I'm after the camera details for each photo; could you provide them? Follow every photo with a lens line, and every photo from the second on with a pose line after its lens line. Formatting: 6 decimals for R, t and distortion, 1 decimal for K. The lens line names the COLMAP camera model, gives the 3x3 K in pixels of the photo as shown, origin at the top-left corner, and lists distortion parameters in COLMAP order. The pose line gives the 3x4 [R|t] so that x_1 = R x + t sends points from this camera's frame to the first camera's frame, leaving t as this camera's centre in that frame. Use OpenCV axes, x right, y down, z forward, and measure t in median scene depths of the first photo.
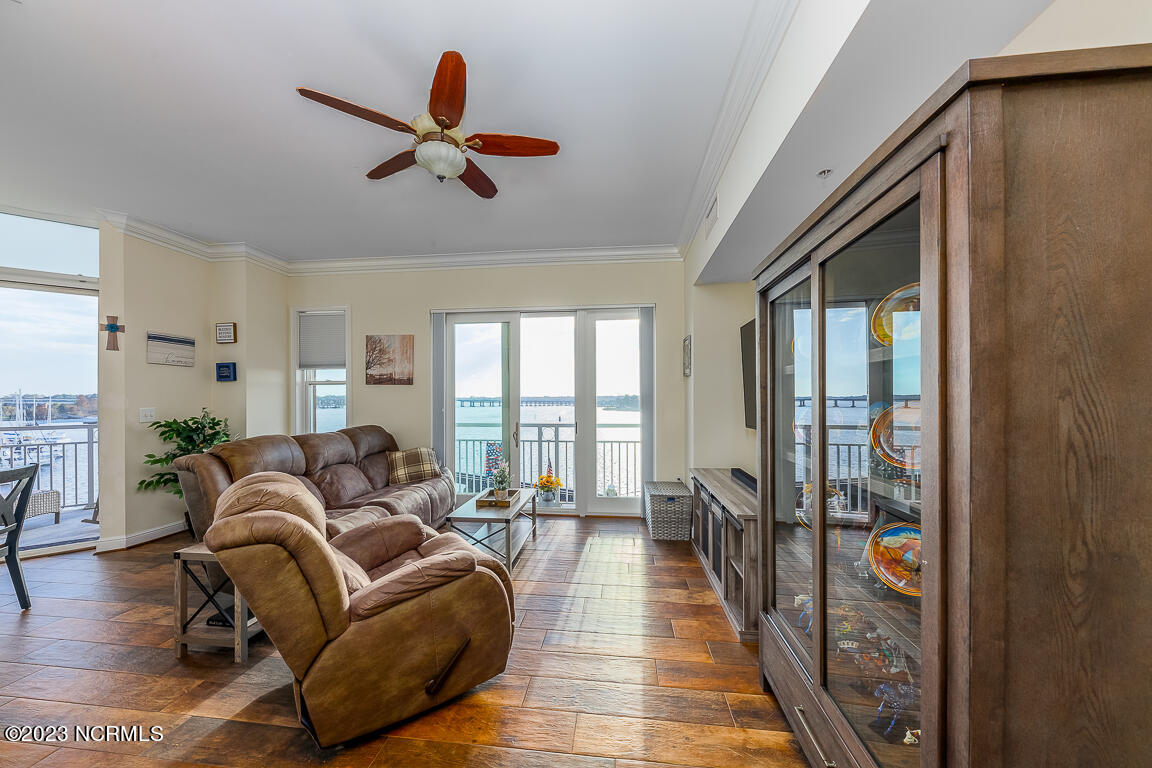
lens RADIAL K [[404.6, 0, 573.8], [0, 404.6, 400.2], [0, 0, 1]] dist [0.014028, -0.005057]
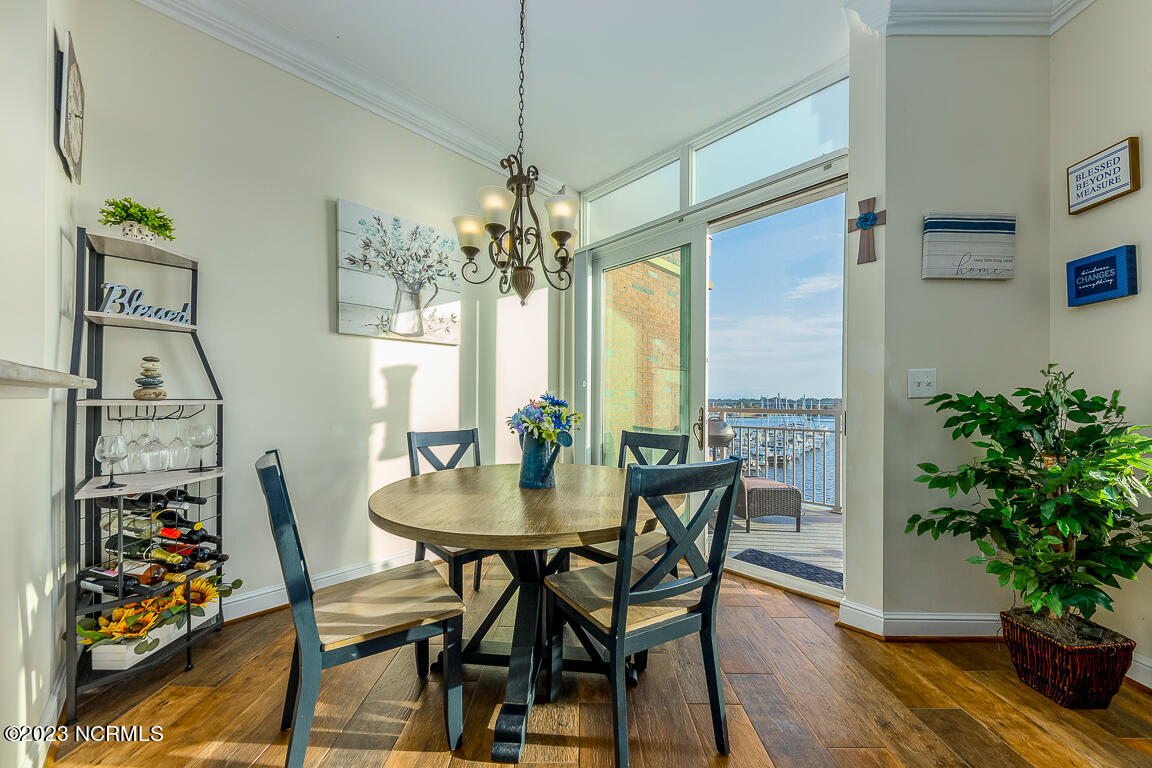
lens RADIAL K [[404.6, 0, 573.8], [0, 404.6, 400.2], [0, 0, 1]] dist [0.014028, -0.005057]
pose [[0.118854, 0.002137, -0.992909, -0.596283], [-0.010727, 0.999942, 0.000869, 0.061062], [0.992854, 0.010548, 0.118870, 0.515722]]
